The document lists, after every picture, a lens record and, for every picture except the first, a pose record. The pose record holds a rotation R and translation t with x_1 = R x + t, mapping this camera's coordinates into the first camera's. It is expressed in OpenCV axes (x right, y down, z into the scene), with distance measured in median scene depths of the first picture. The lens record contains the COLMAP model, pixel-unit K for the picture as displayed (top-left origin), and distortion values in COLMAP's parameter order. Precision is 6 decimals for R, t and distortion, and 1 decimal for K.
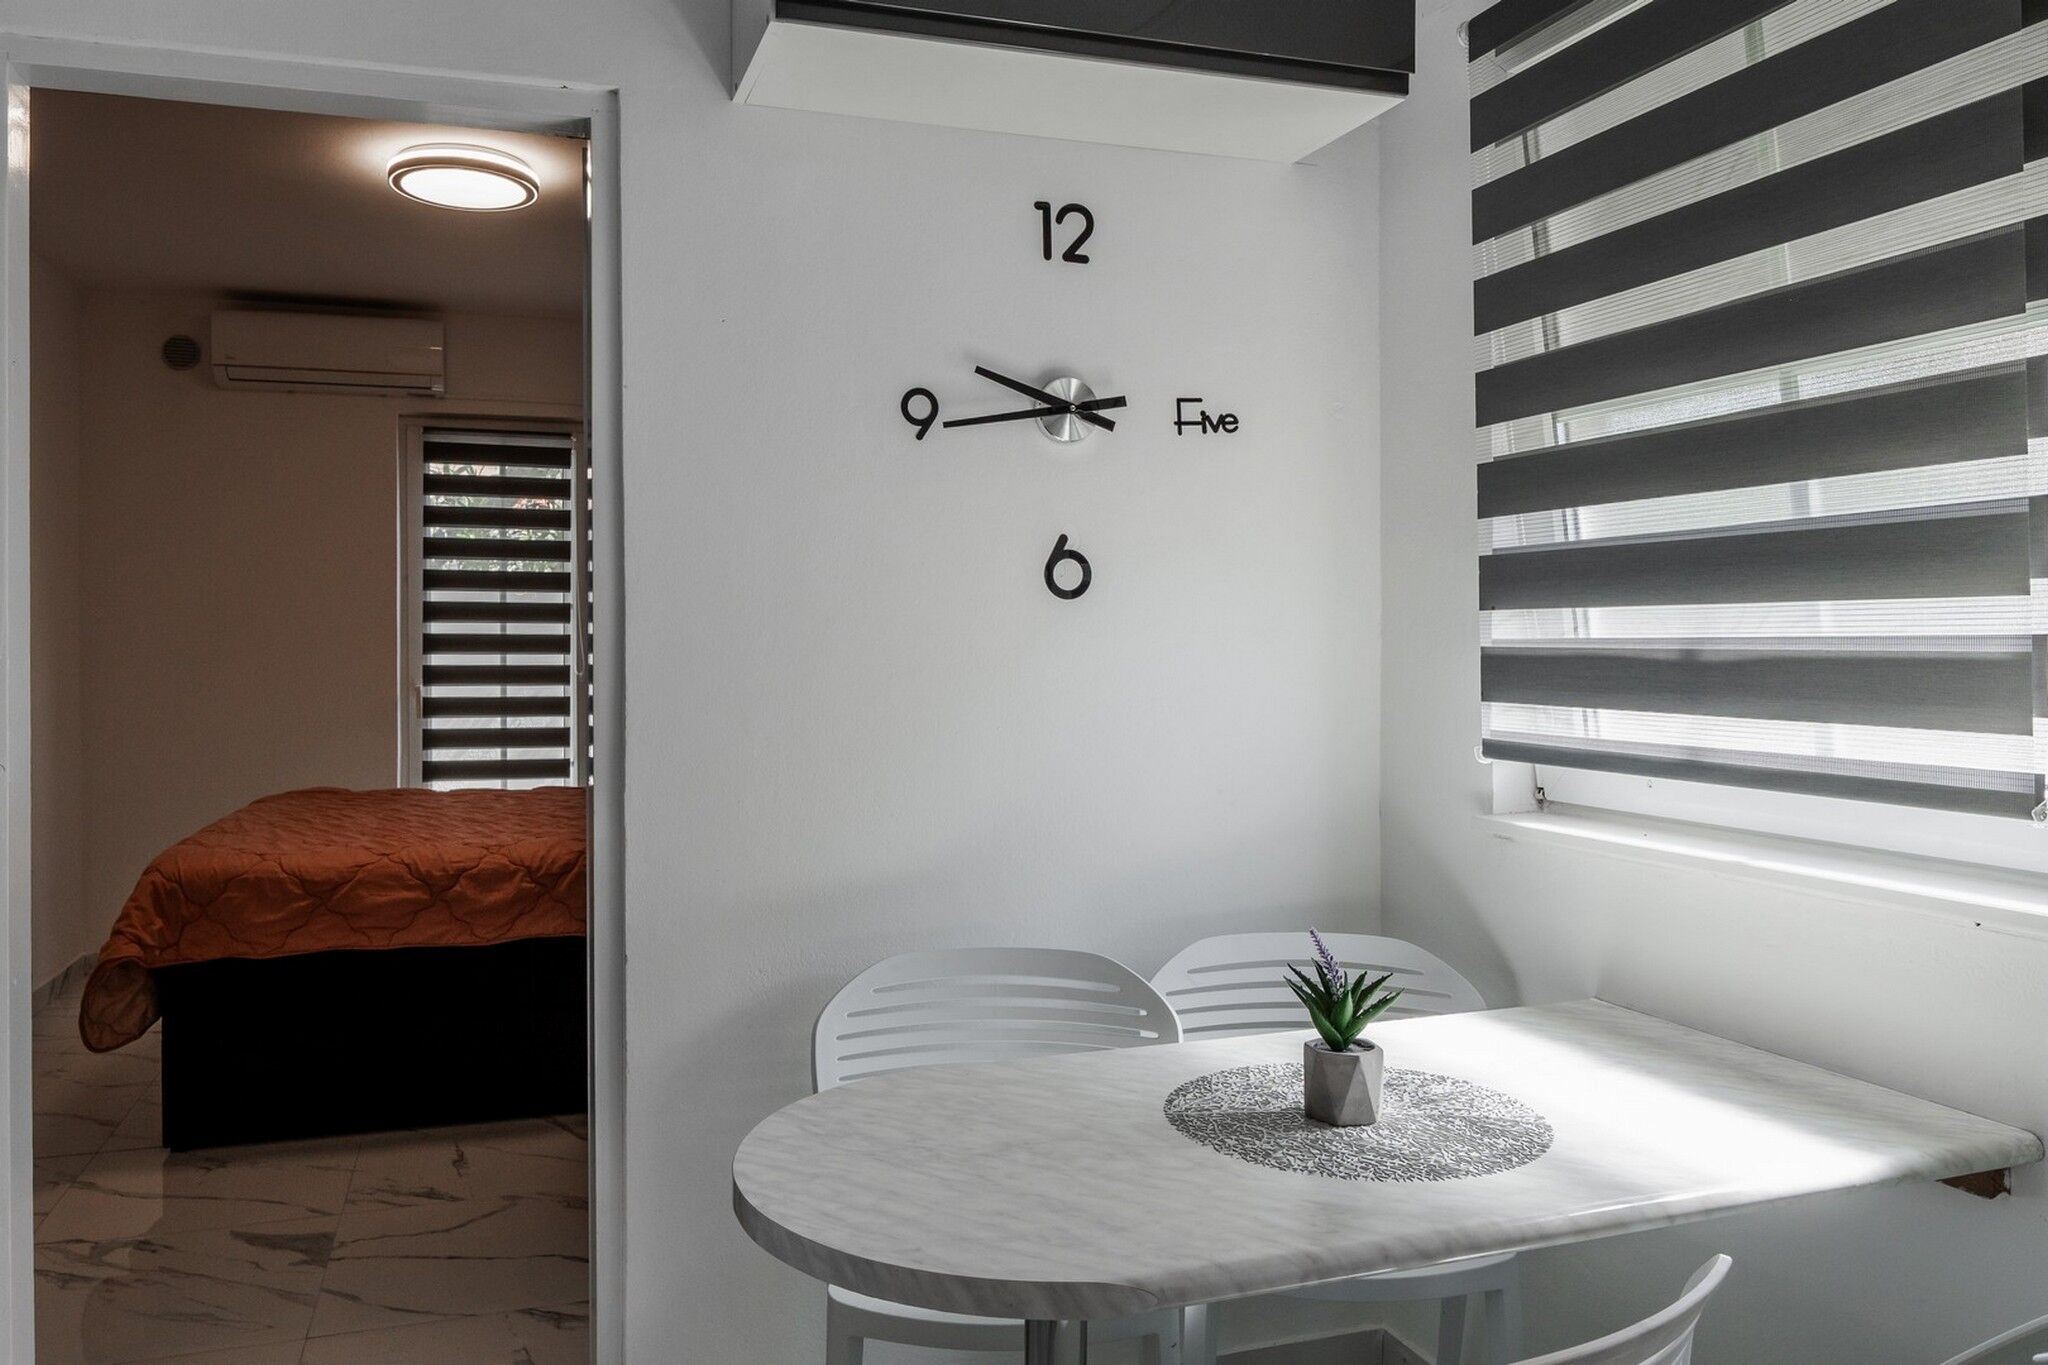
lens RADIAL K [[1474.1, 0, 978.8], [0, 1474.1, 648.2], [0, 0, 1]] dist [-0.000698, 0.000860]
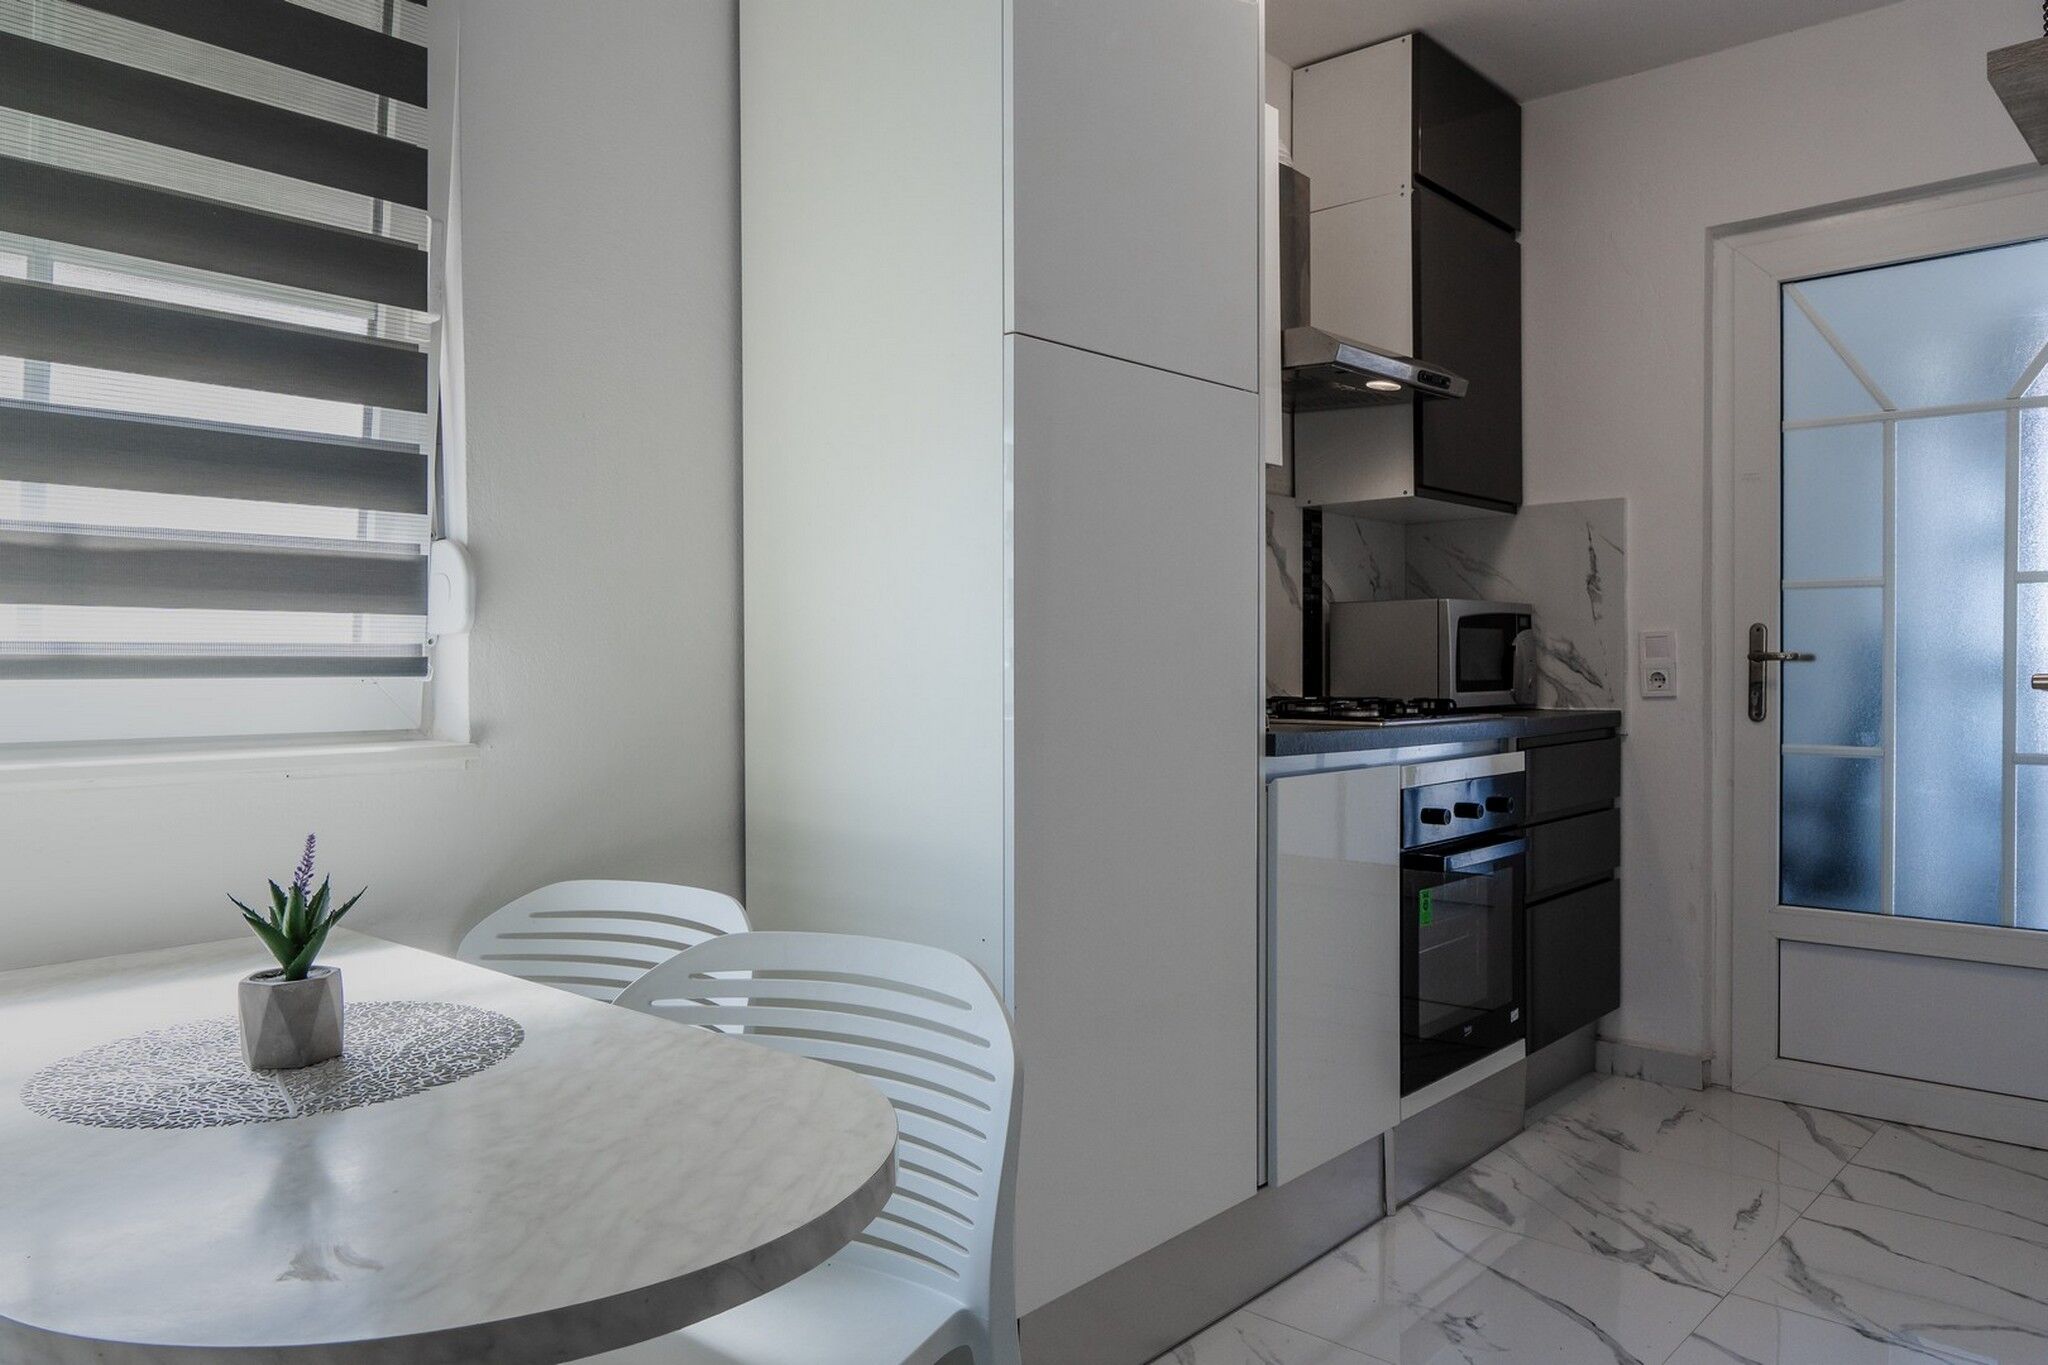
lens RADIAL K [[1425.8, 0, 1024.1], [0, 1425.8, 679.9], [0, 0, 1]] dist [0.002392, 0.000117]
pose [[-0.495734, -0.004841, 0.868461, -0.436732], [0.007961, 0.999917, 0.010118, 0.065099], [-0.868438, 0.011930, -0.495654, 0.689032]]
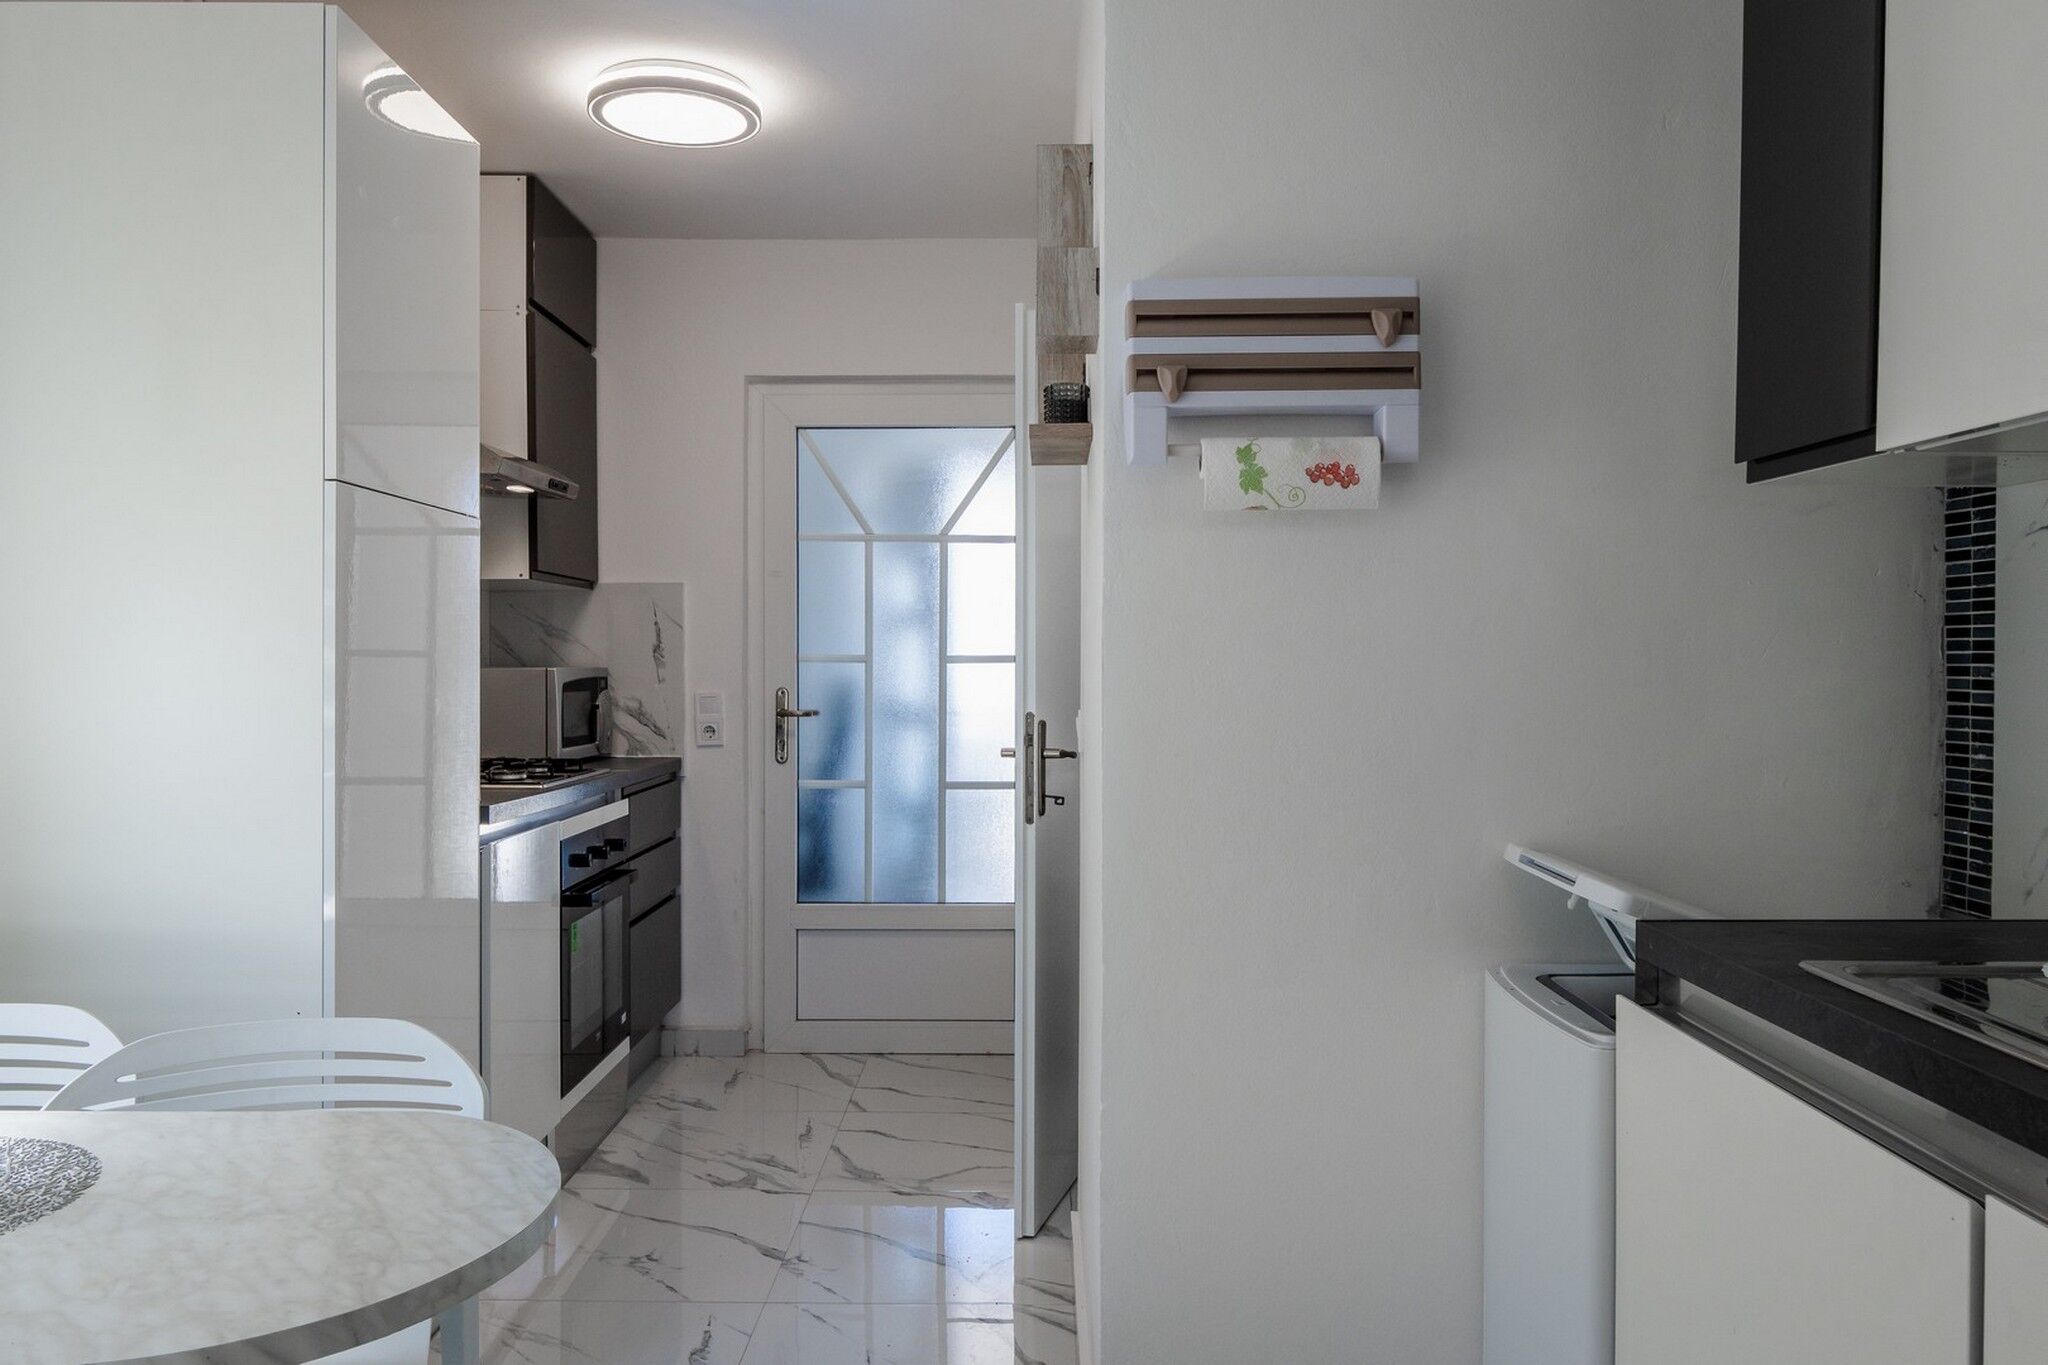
lens RADIAL K [[1461.6, 0, 1021.1], [0, 1461.6, 681.1], [0, 0, 1]] dist [-0.001379, -0.003746]
pose [[-0.947909, -0.001452, 0.318538, -0.458829], [0.002216, 0.999935, 0.011152, -0.004959], [-0.318533, 0.011277, -0.947845, 1.066233]]
